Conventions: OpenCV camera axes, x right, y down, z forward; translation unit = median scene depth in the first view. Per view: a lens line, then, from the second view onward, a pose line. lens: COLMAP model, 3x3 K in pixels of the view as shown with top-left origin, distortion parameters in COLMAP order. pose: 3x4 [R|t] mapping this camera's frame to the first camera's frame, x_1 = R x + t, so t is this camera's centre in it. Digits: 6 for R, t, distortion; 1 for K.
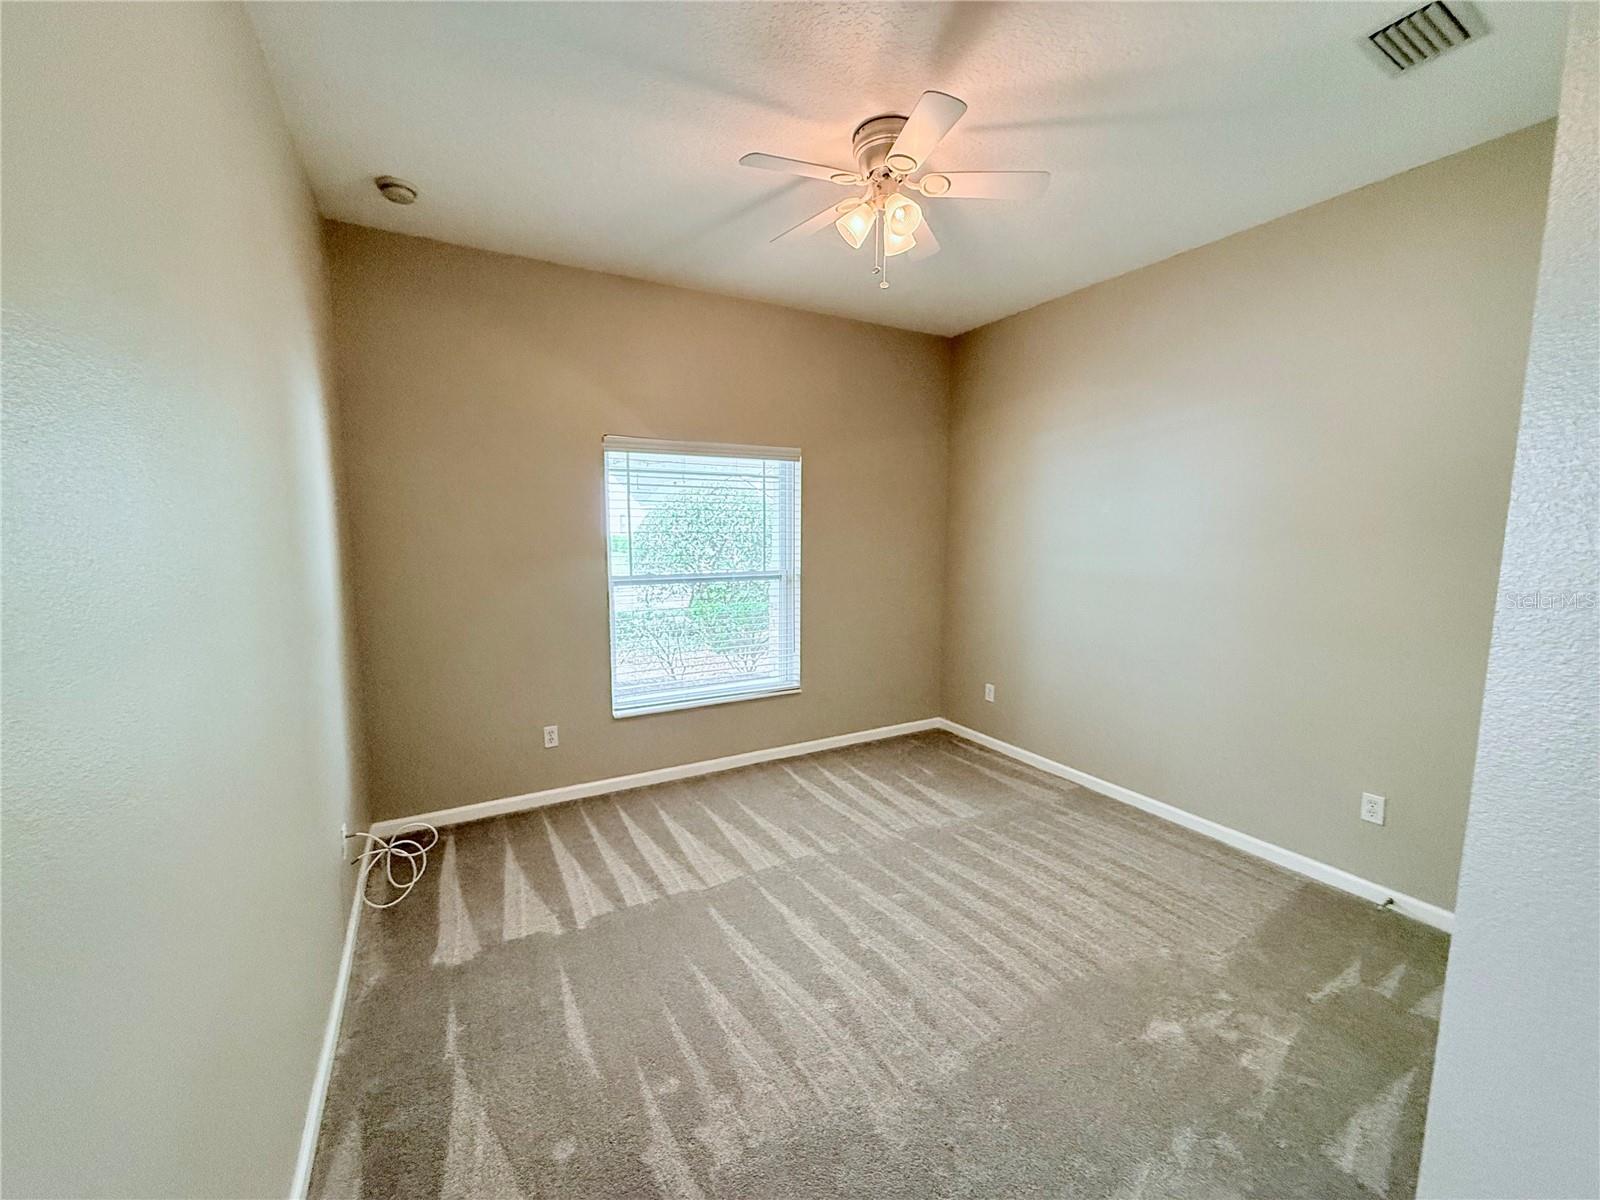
lens RADIAL K [[635.2, 0, 797.1], [0, 635.2, 598.0], [0, 0, 1]] dist [-0.000603, 0.000012]
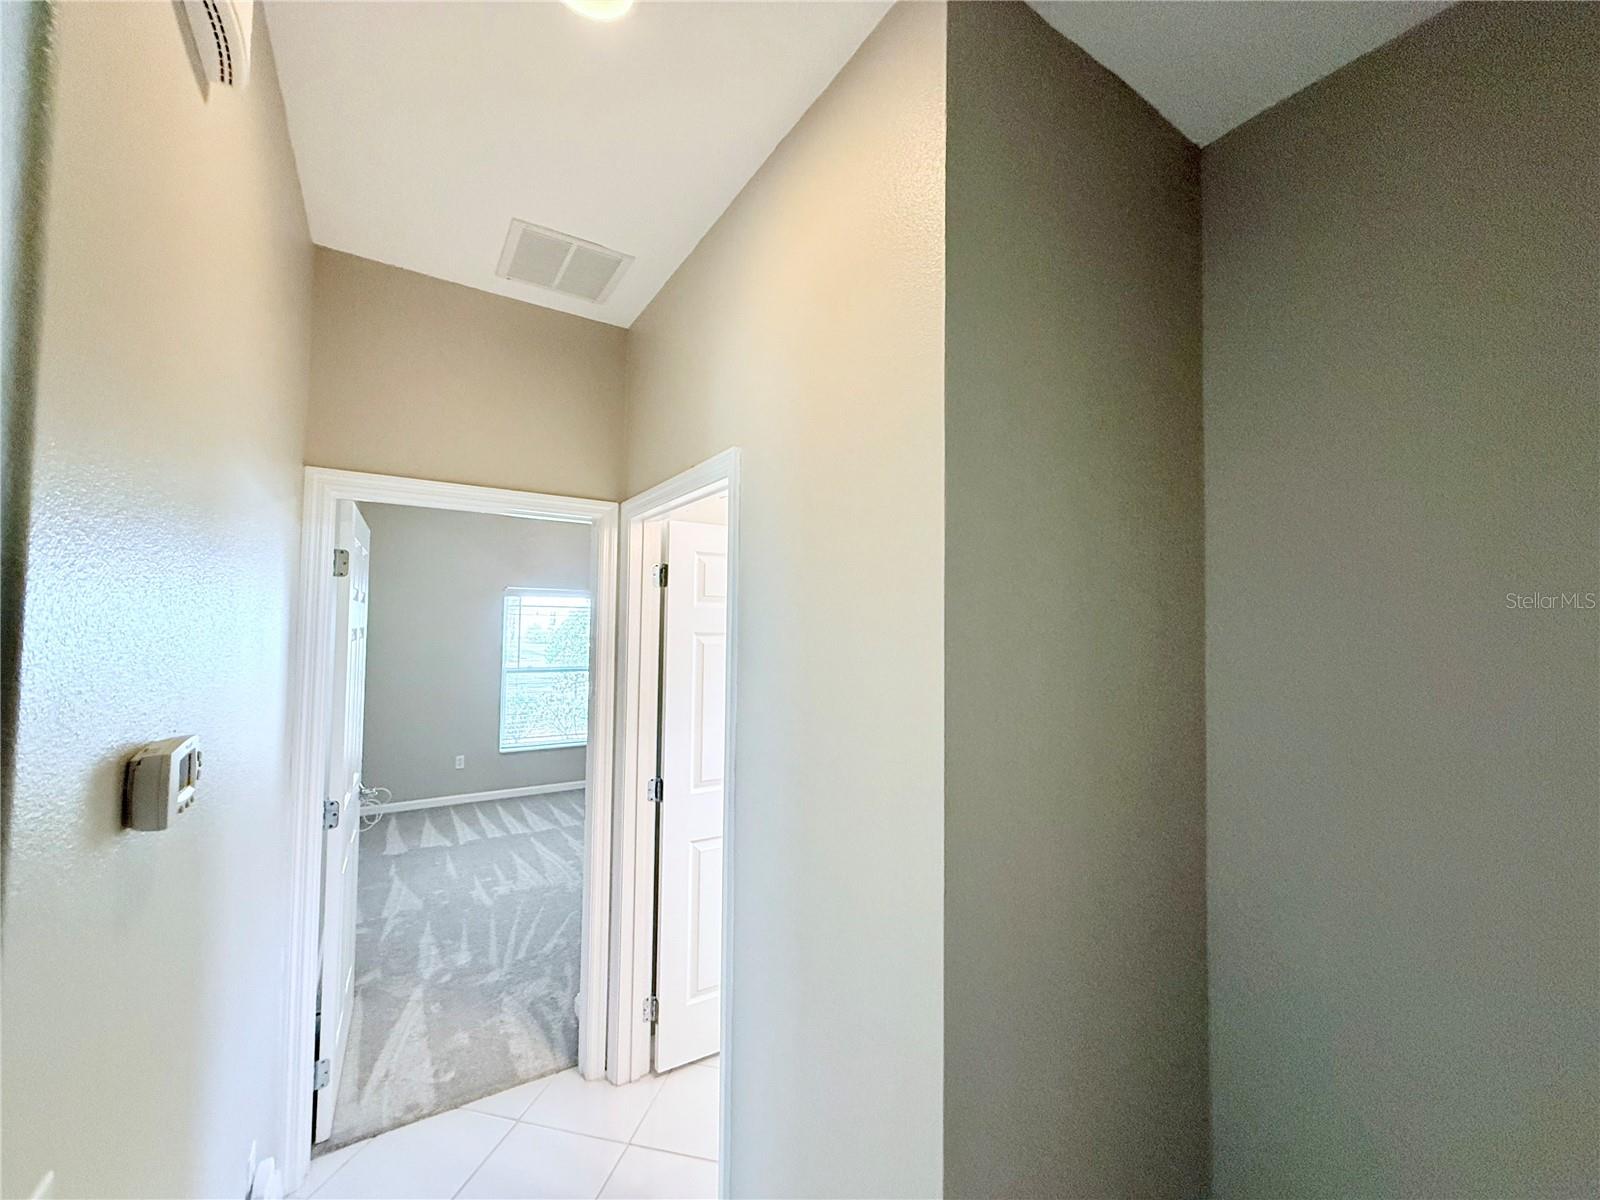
lens RADIAL K [[635.2, 0, 803.8], [0, 635.2, 606.5], [0, 0, 1]] dist [-0.000603, 0.000012]
pose [[0.997381, 0.017678, 0.070132, 0.548566], [-0.007808, 0.990320, -0.138582, 0.047195], [-0.071903, 0.137672, 0.987865, -1.088248]]
